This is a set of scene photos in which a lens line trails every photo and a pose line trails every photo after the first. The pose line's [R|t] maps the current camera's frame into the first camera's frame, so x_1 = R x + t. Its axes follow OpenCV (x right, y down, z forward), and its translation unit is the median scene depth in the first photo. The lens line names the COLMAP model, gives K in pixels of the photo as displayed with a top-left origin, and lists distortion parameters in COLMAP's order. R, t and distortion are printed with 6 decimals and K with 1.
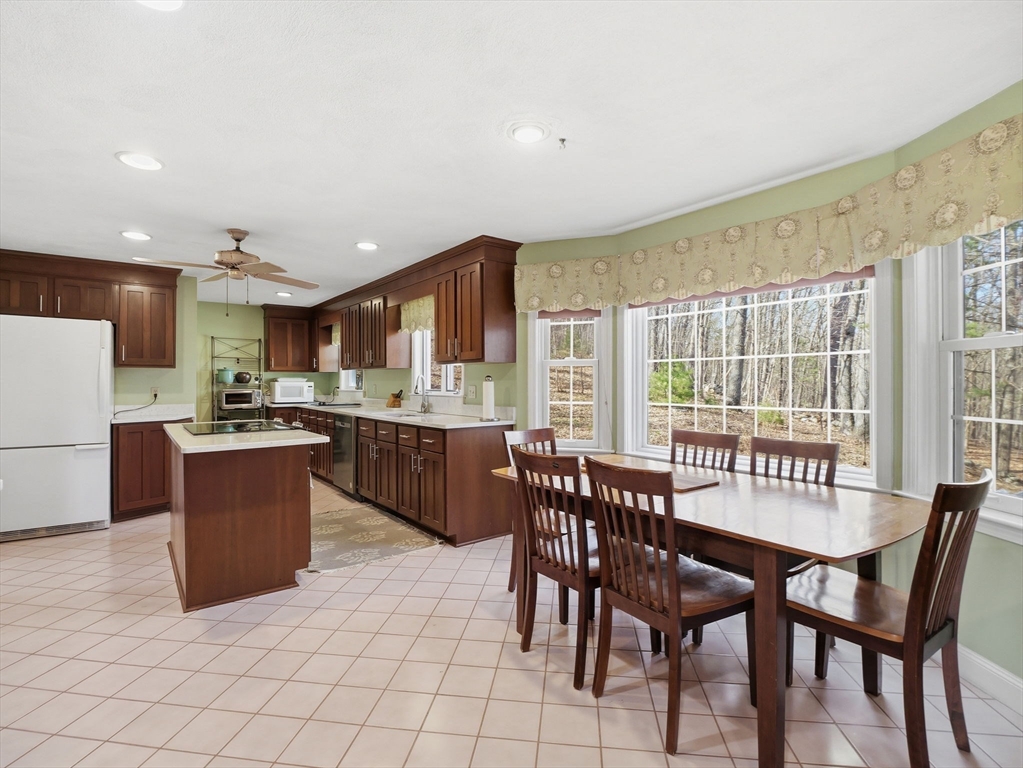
lens RADIAL K [[505.4, 0, 504.5], [0, 505.4, 378.9], [0, 0, 1]] dist [-0.007387, -0.001471]
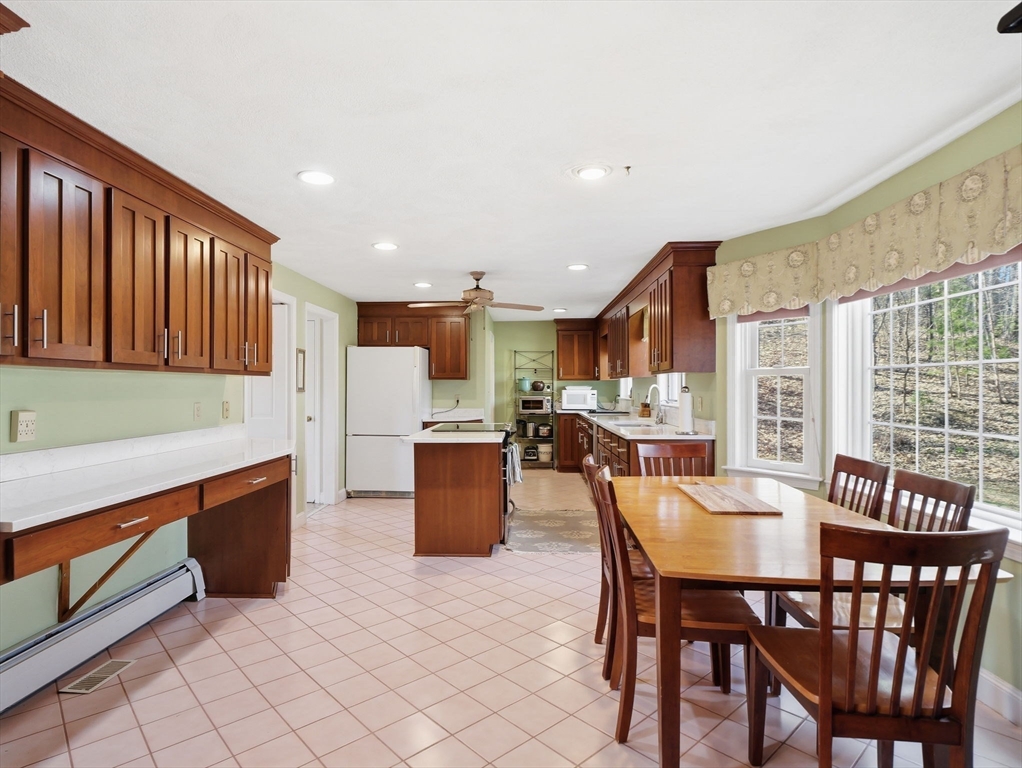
lens RADIAL K [[567.6, 0, 481.3], [0, 567.6, 383.9], [0, 0, 1]] dist [0.000615, -0.001090]
pose [[0.748093, -0.004003, -0.663581, 0.397695], [0.005289, 0.999986, -0.000070, -0.013790], [0.663572, -0.003457, 0.748104, -0.053350]]
